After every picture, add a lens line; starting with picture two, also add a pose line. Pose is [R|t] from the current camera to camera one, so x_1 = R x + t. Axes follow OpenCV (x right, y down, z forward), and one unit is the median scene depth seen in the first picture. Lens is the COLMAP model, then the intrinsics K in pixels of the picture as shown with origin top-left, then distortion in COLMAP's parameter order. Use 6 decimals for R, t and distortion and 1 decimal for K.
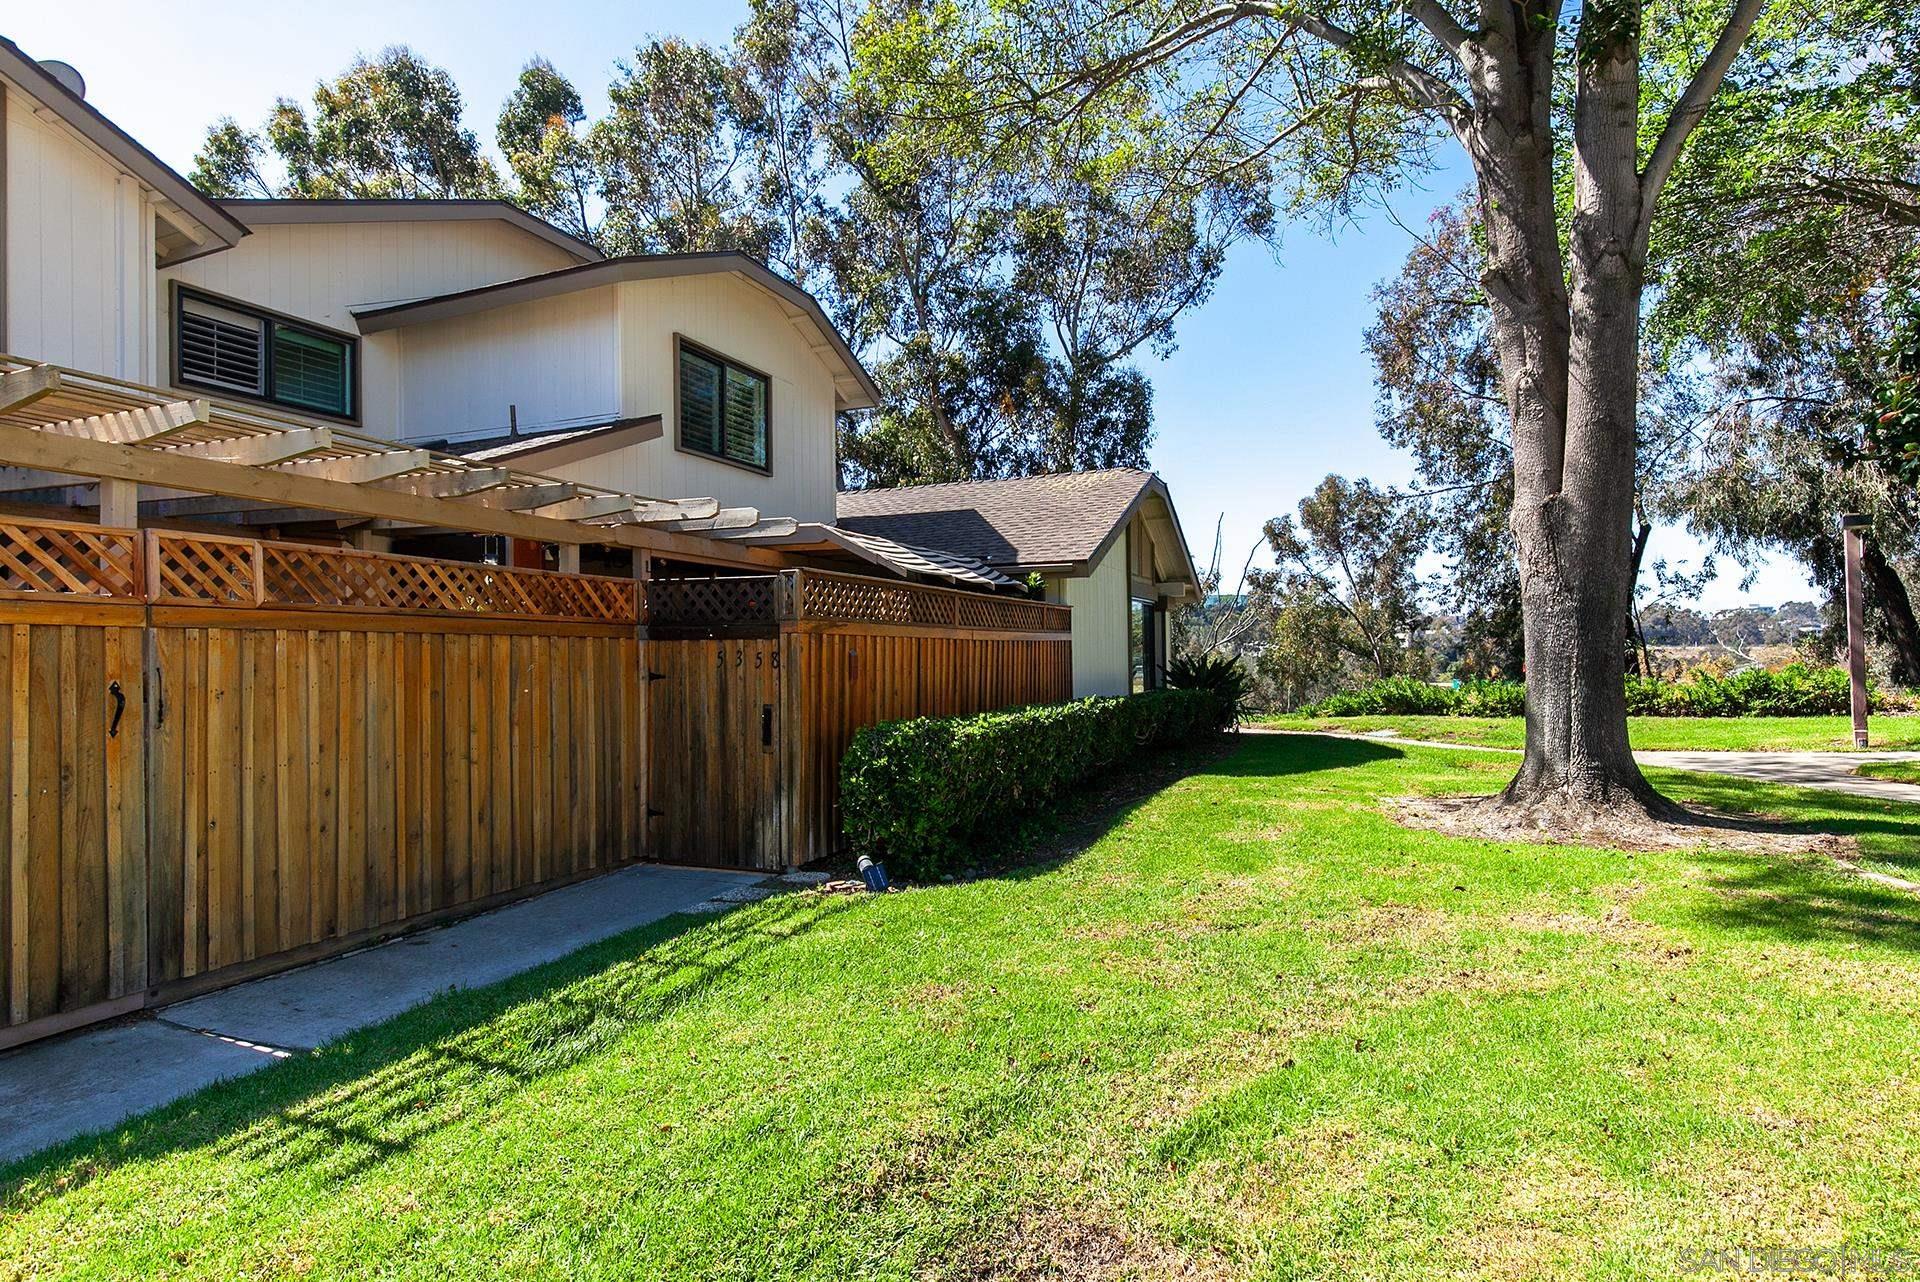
lens RADIAL K [[997.8, 0, 956.1], [0, 997.8, 648.7], [0, 0, 1]] dist [0.008666, -0.000425]
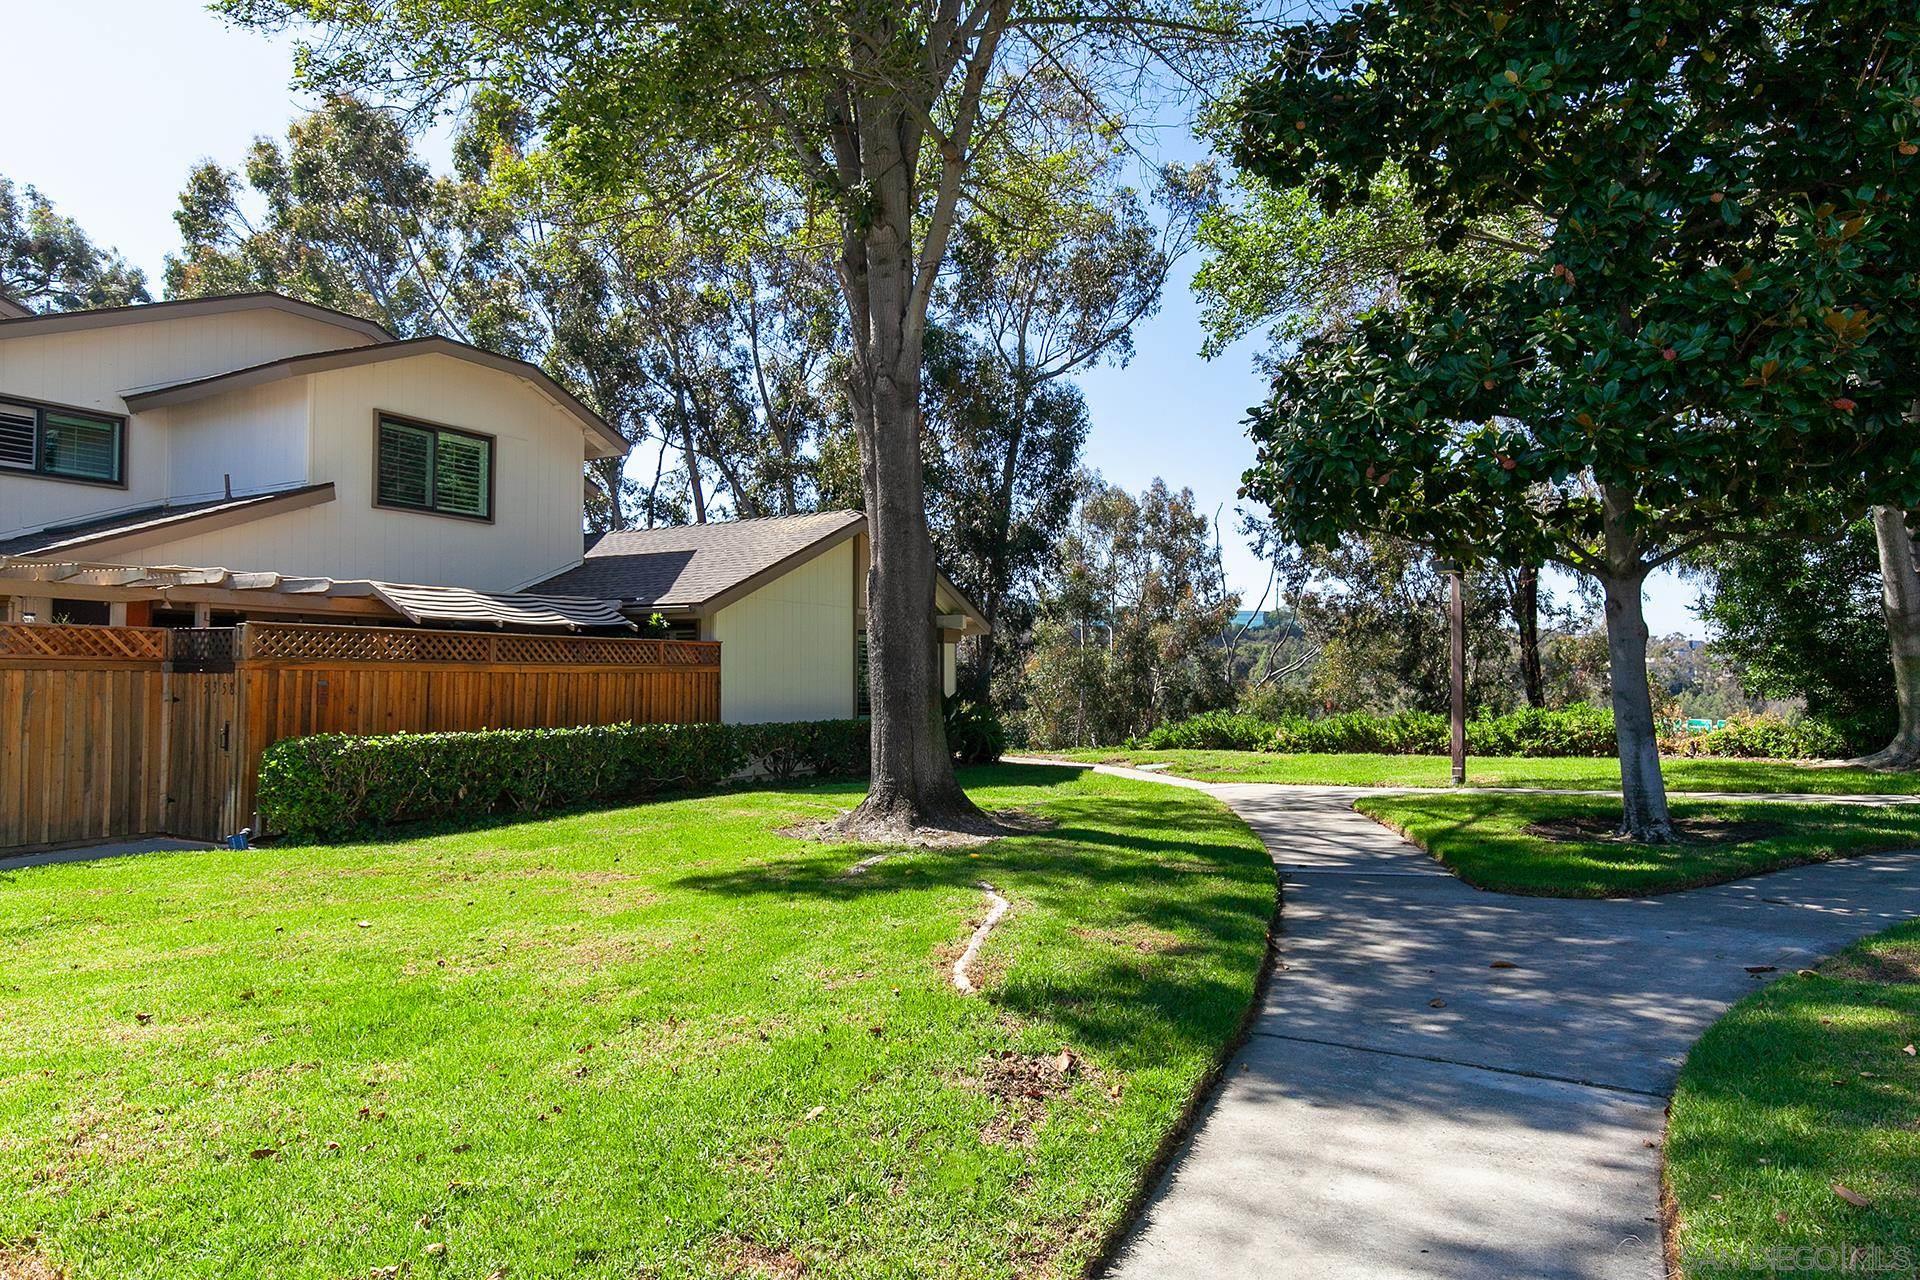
lens RADIAL K [[1147.0, 0, 964.2], [0, 1147.0, 640.1], [0, 0, 1]] dist [0.006603, -0.003913]
pose [[0.994355, 0.008236, -0.105782, 0.550355], [-0.011231, 0.999552, -0.027744, -0.013010], [0.105506, 0.028776, 0.994002, -0.263341]]
